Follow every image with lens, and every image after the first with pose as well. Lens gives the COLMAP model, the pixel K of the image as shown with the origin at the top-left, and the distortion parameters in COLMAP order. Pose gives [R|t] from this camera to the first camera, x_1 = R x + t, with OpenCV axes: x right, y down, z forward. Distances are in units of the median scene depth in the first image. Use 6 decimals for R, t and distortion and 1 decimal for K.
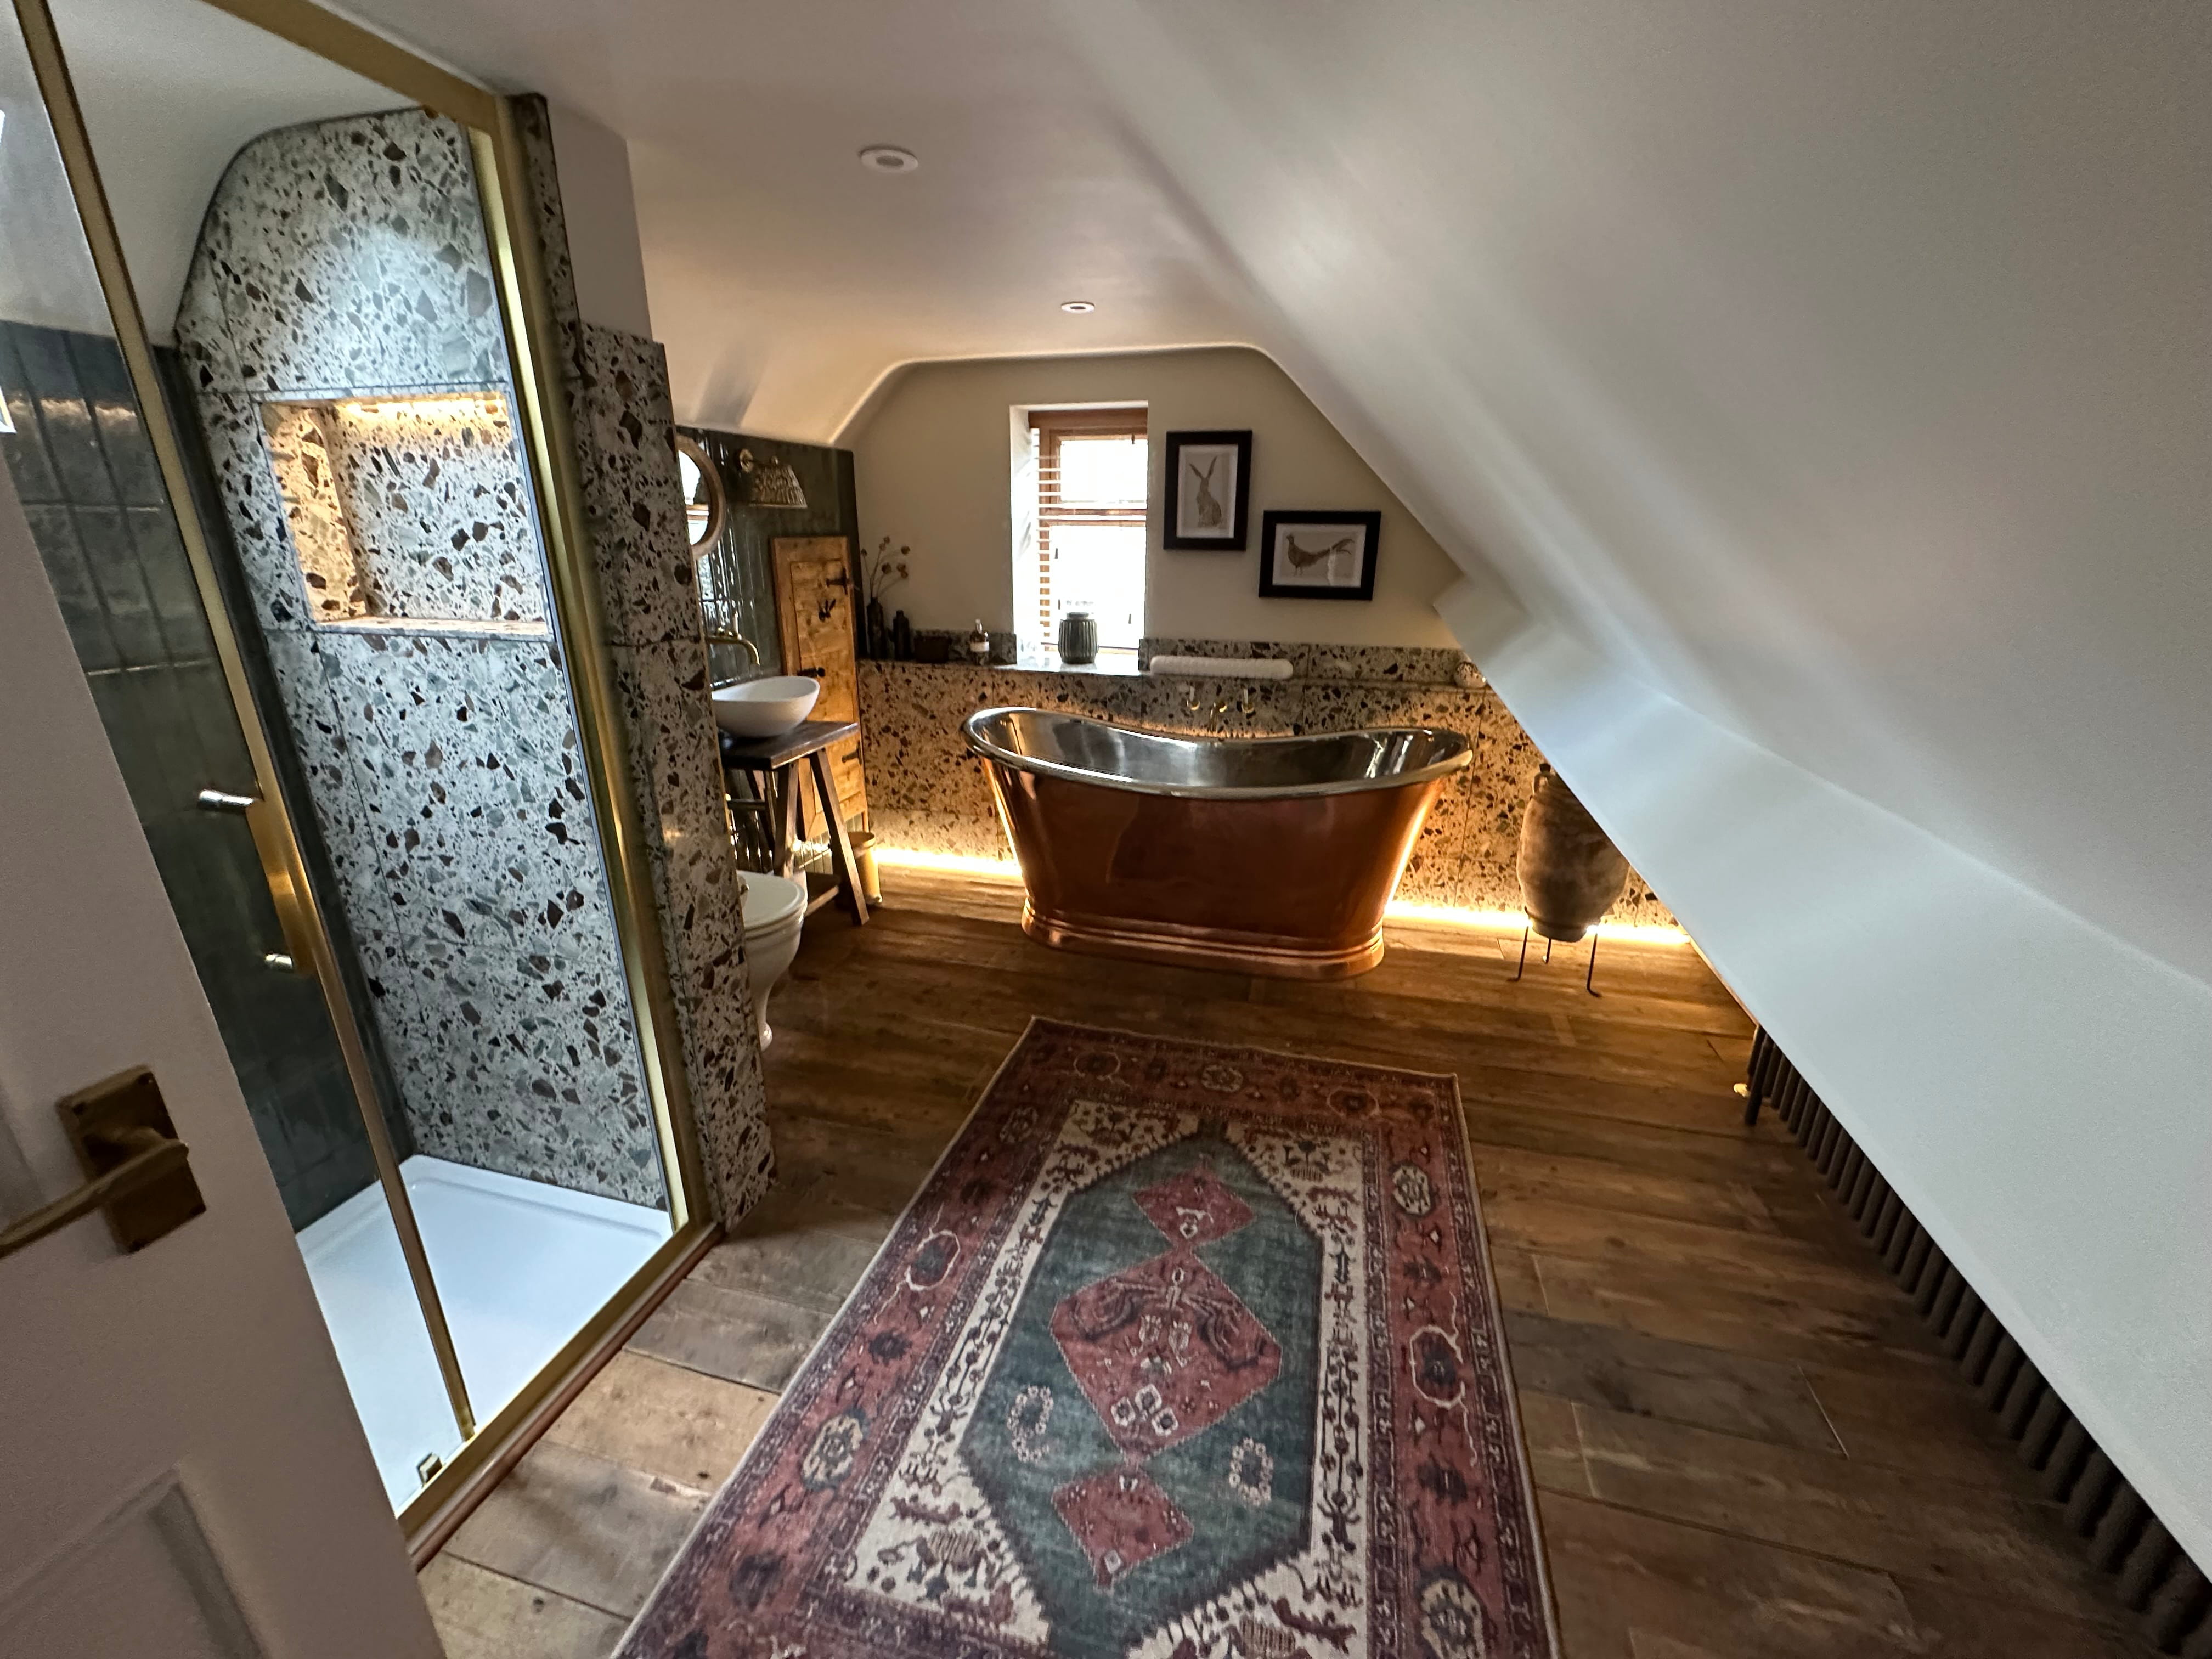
lens RADIAL K [[885.6, 0, 1114.8], [0, 885.6, 832.6], [0, 0, 1]] dist [-0.006523, 0.001589]
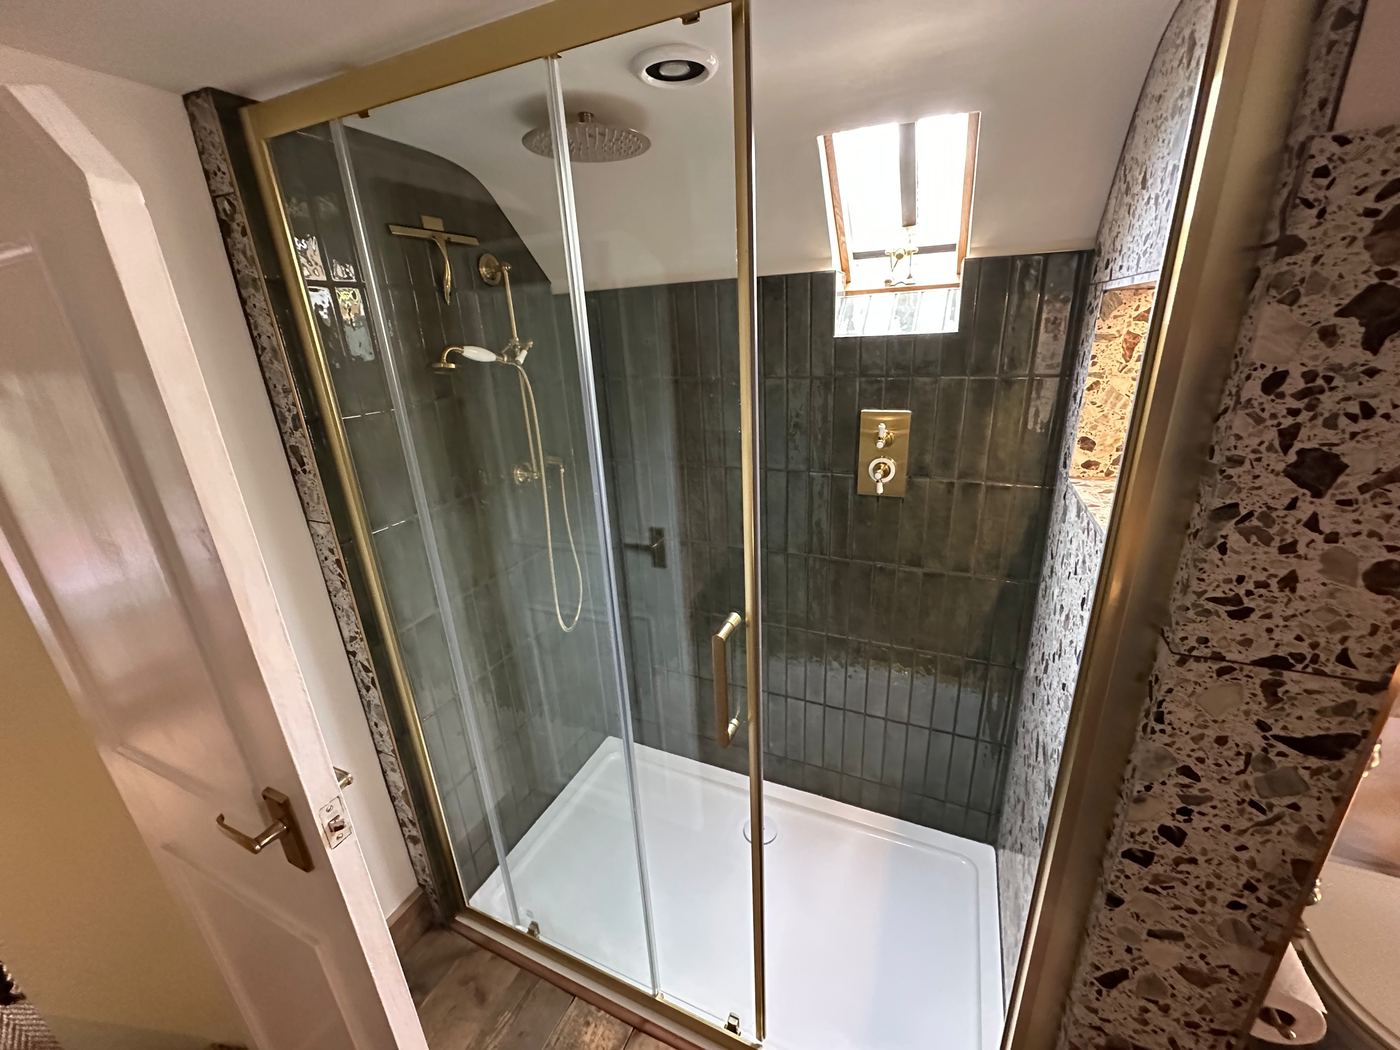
lens RADIAL K [[560.5, 0, 694.4], [0, 560.5, 524.2], [0, 0, 1]] dist [-0.006523, 0.001589]
pose [[-0.169995, 0.327794, -0.929329, -0.060135], [-0.275148, 0.889761, 0.364168, -0.155323], [0.946253, 0.317610, -0.061063, 0.295329]]
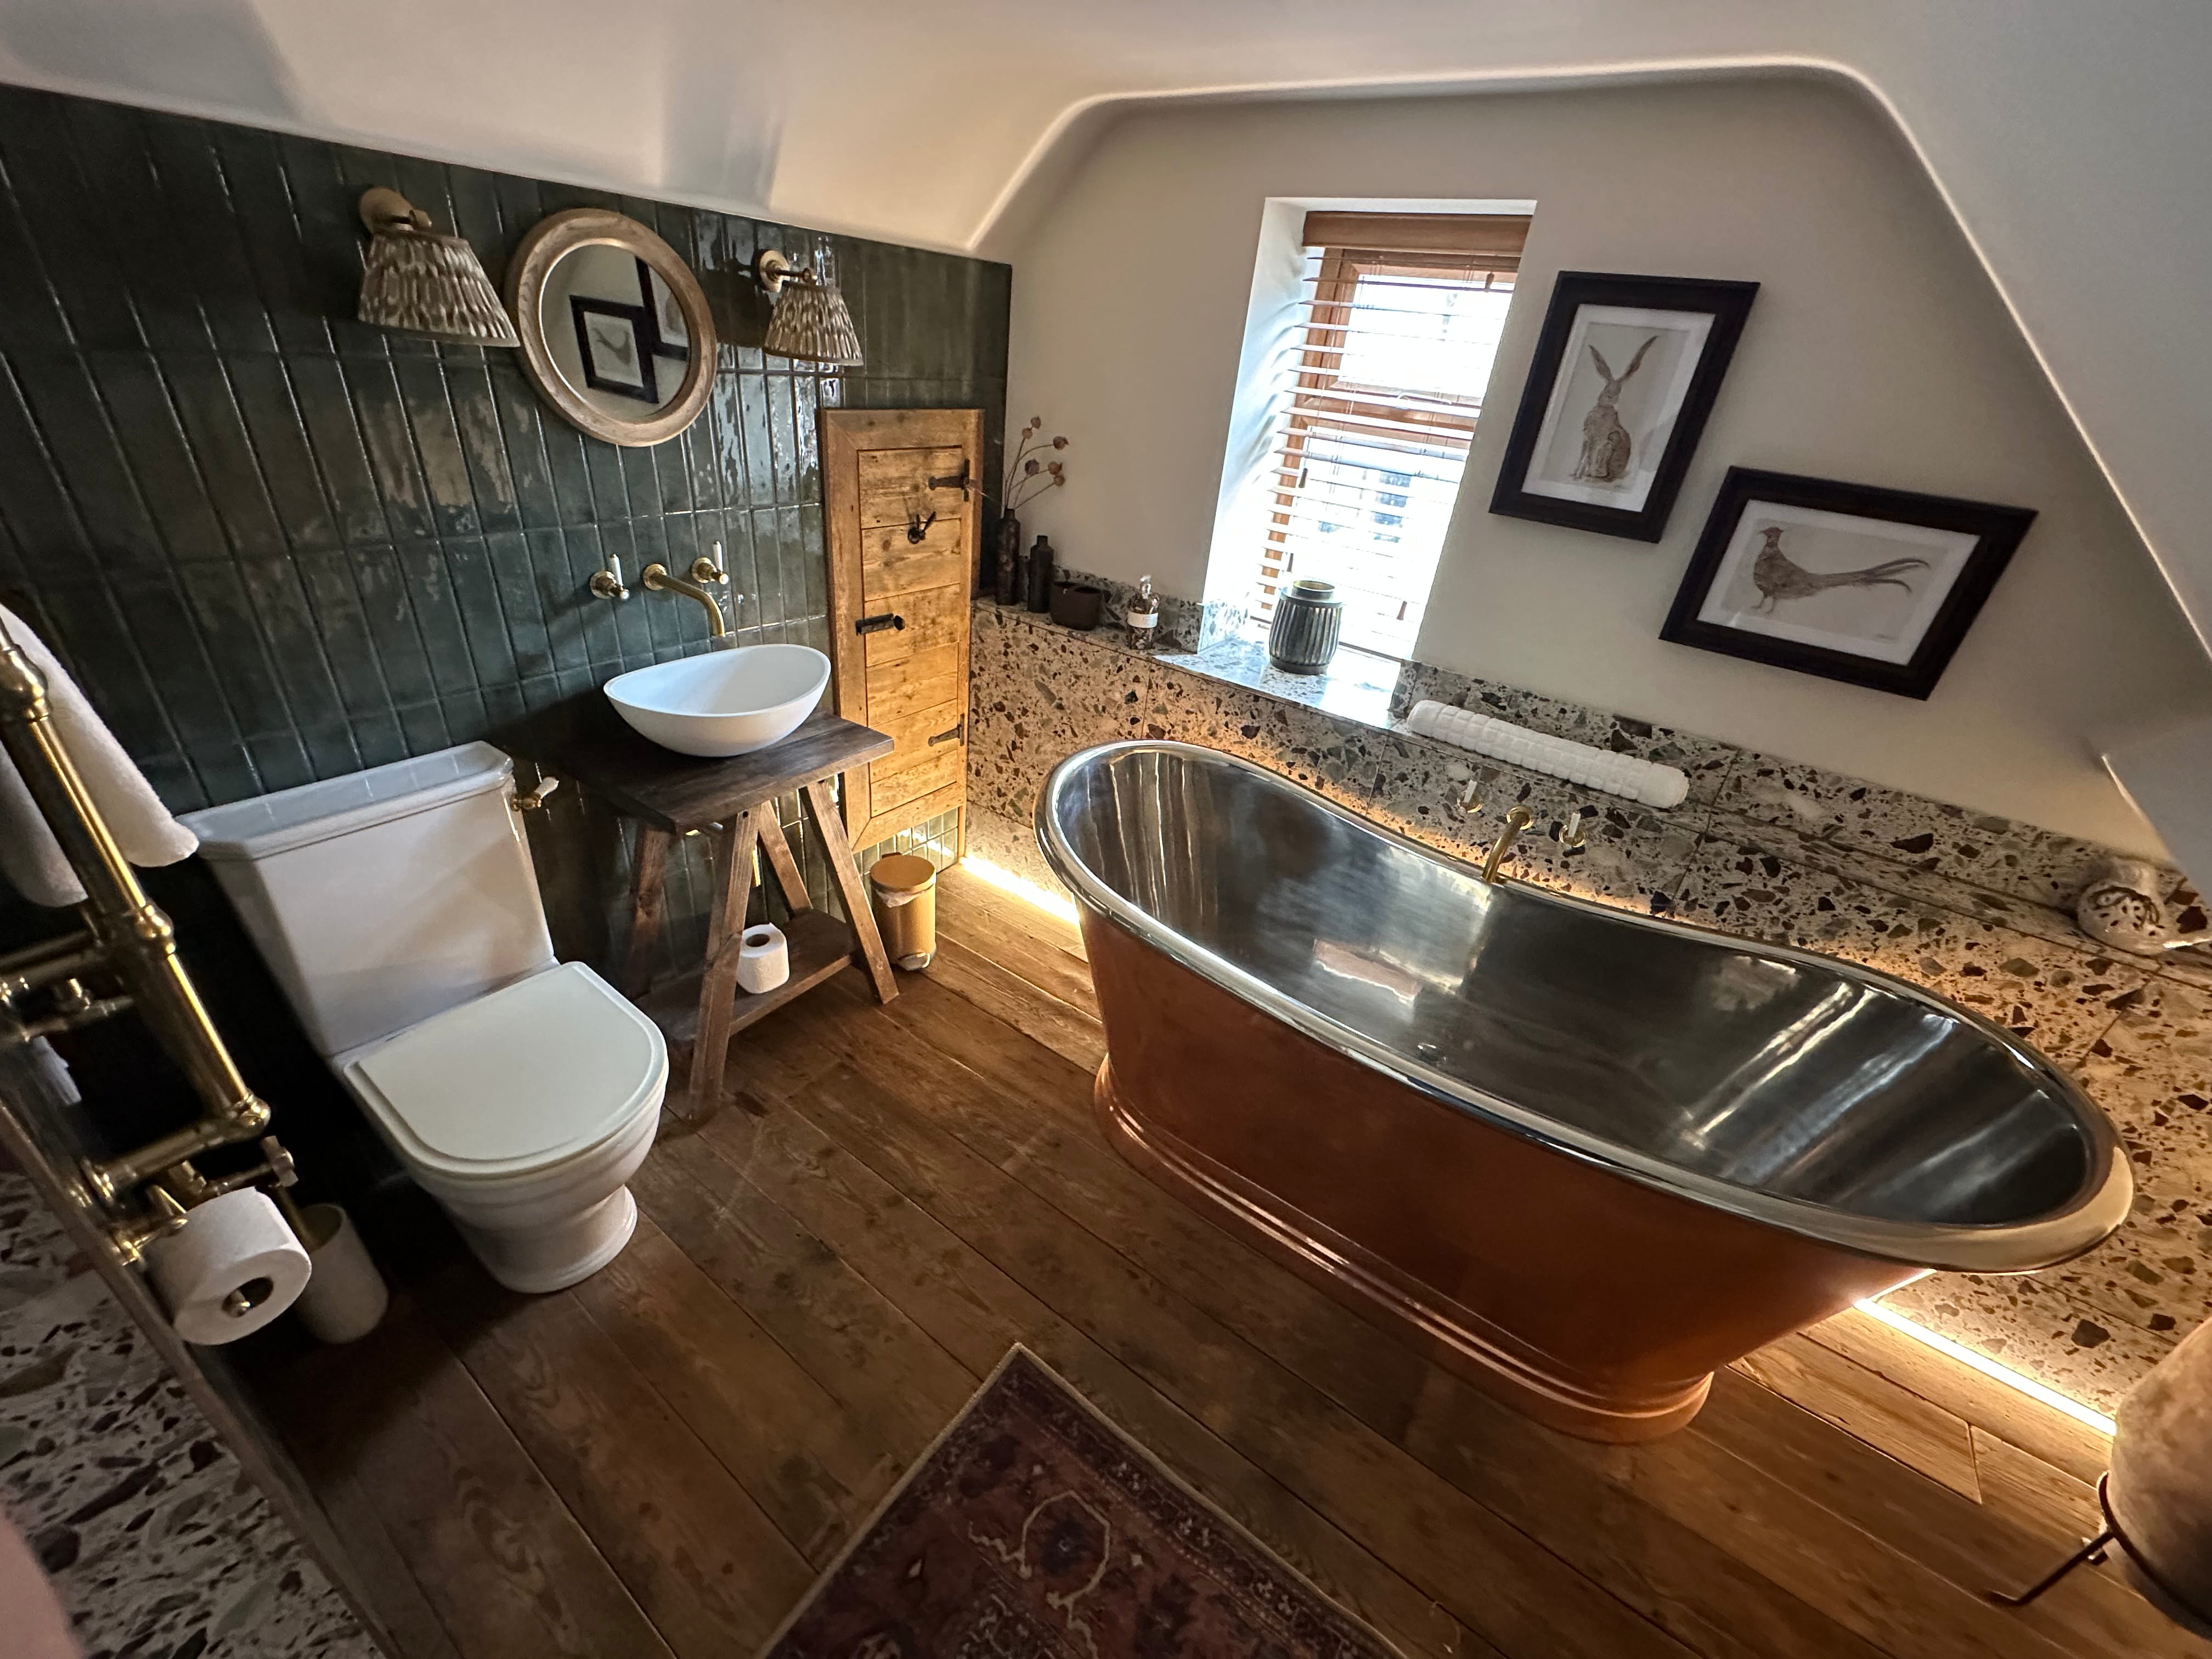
lens RADIAL K [[885.6, 0, 1109.4], [0, 885.6, 829.4], [0, 0, 1]] dist [-0.006523, 0.001589]
pose [[0.932287, 0.243988, -0.267040, 0.031269], [-0.198317, 0.962180, 0.186761, -0.193471], [0.302508, -0.121157, 0.945415, 0.415335]]
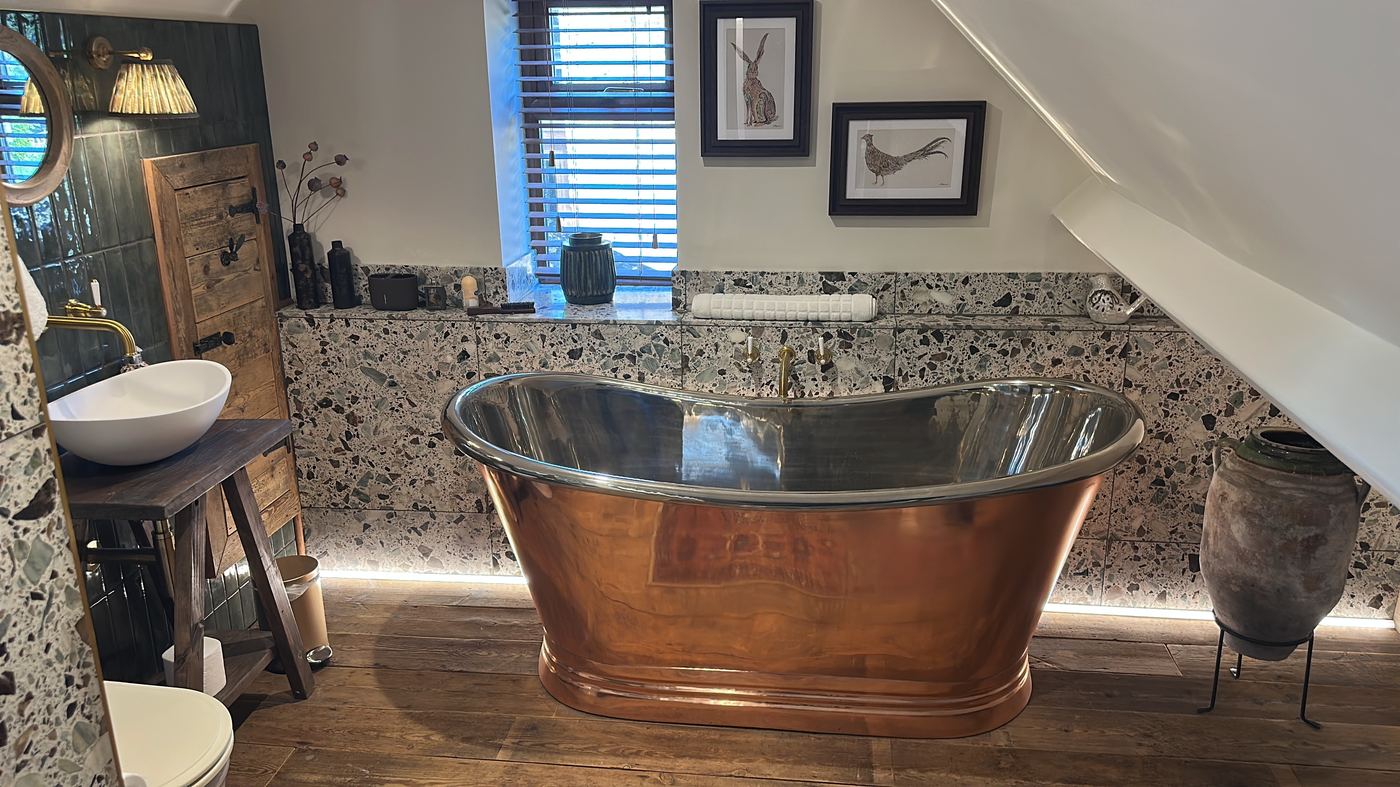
lens RADIAL K [[1037.4, 0, 707.1], [0, 1037.4, 383.0], [0, 0, 1]] dist [0.094721, -0.080901]
pose [[0.990818, -0.056202, 0.122967, -0.060882], [0.060586, 0.997643, -0.032203, -0.098504], [-0.120867, 0.039357, 0.991888, 0.126207]]
